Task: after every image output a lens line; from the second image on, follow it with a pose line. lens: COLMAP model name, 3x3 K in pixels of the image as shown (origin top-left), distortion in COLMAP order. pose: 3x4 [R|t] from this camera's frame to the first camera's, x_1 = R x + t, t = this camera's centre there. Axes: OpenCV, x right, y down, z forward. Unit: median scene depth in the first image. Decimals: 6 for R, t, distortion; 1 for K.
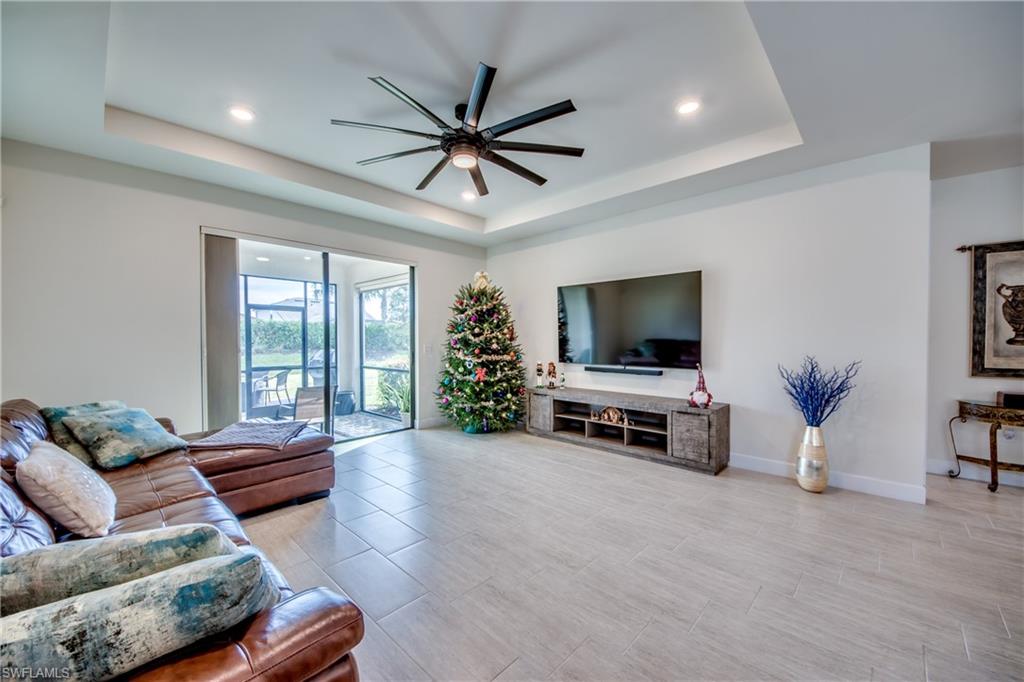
lens RADIAL K [[384.6, 0, 505.4], [0, 384.6, 347.1], [0, 0, 1]] dist [0.038193, -0.019623]
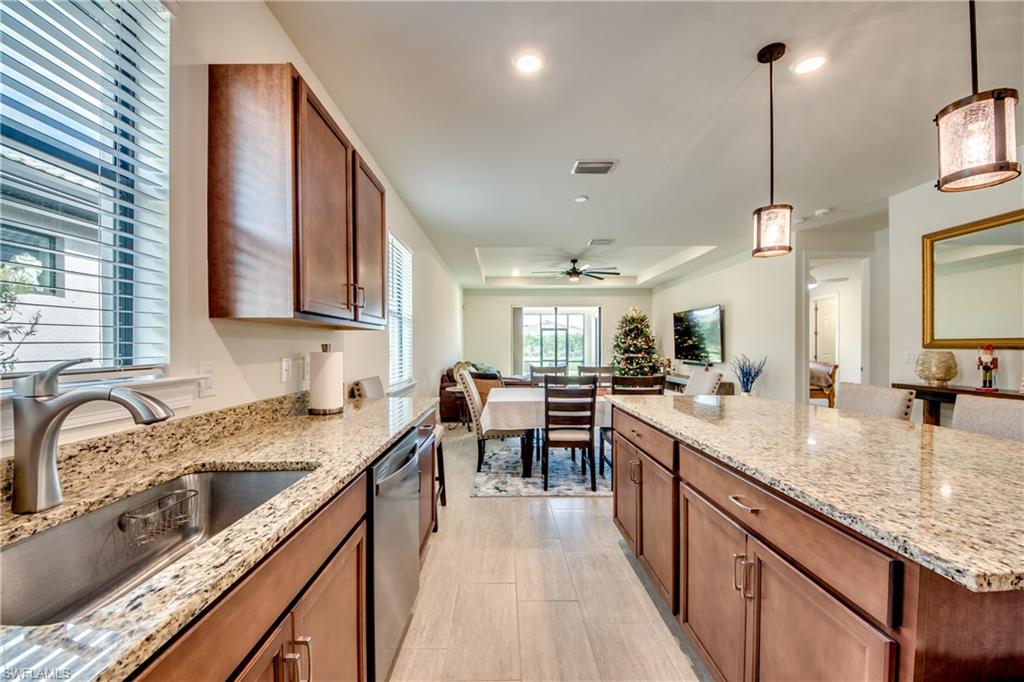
lens RADIAL K [[384.6, 0, 505.4], [0, 384.6, 347.1], [0, 0, 1]] dist [0.038193, -0.019623]
pose [[0.693533, -0.001933, -0.720422, 0.896024], [-0.011077, 0.999850, -0.013347, 0.020490], [0.720339, 0.017236, 0.693408, -0.718129]]
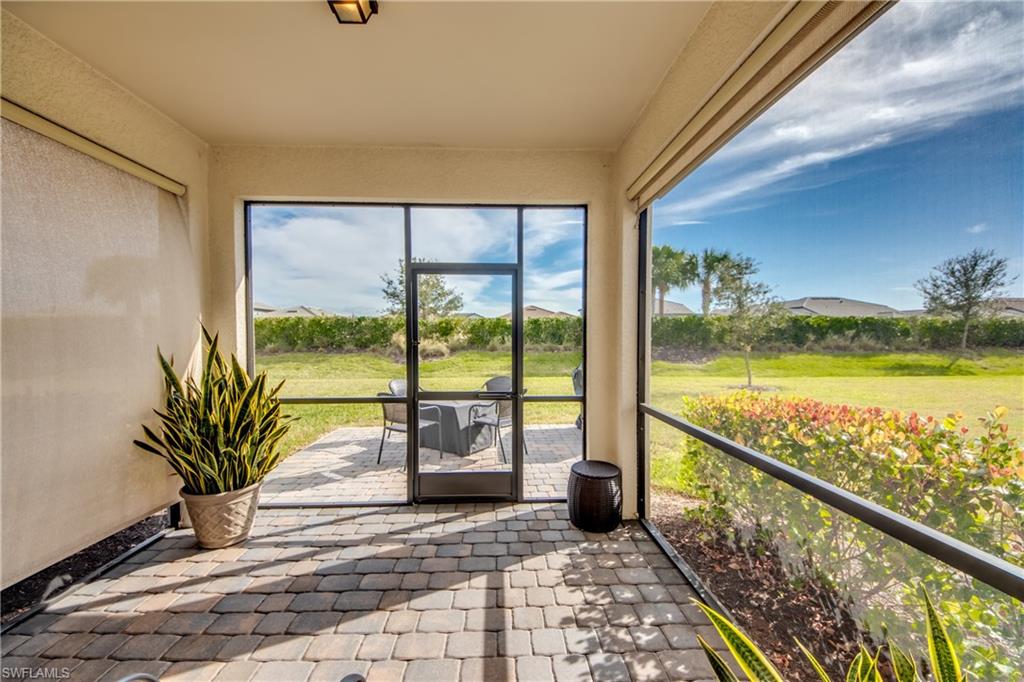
lens RADIAL K [[384.6, 0, 505.4], [0, 384.6, 347.1], [0, 0, 1]] dist [0.038193, -0.019623]
pose [[0.710592, 0.017312, -0.703392, -0.323338], [-0.012551, 0.999850, 0.011928, -0.017677], [0.703493, 0.000352, 0.710702, 1.020226]]
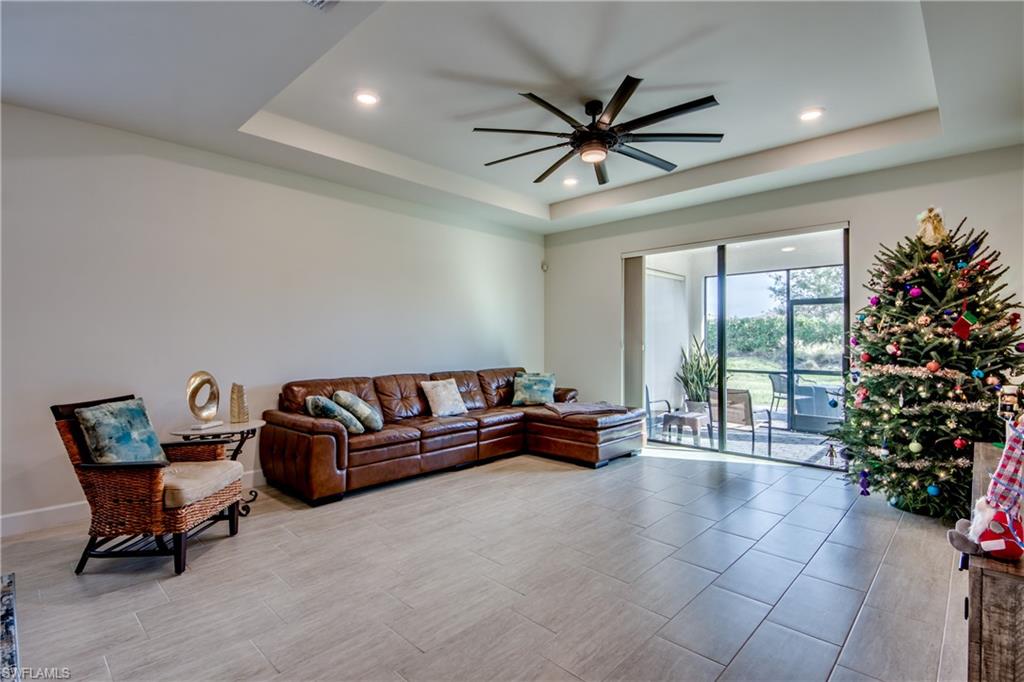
lens RADIAL K [[488.2, 0, 509.6], [0, 488.2, 338.8], [0, 0, 1]] dist [0.039977, -0.025089]
pose [[0.000603, -0.003500, -0.999994, 0.684912], [-0.020345, 0.999787, -0.003512, -0.002952], [0.999793, 0.020347, 0.000532, 0.473284]]
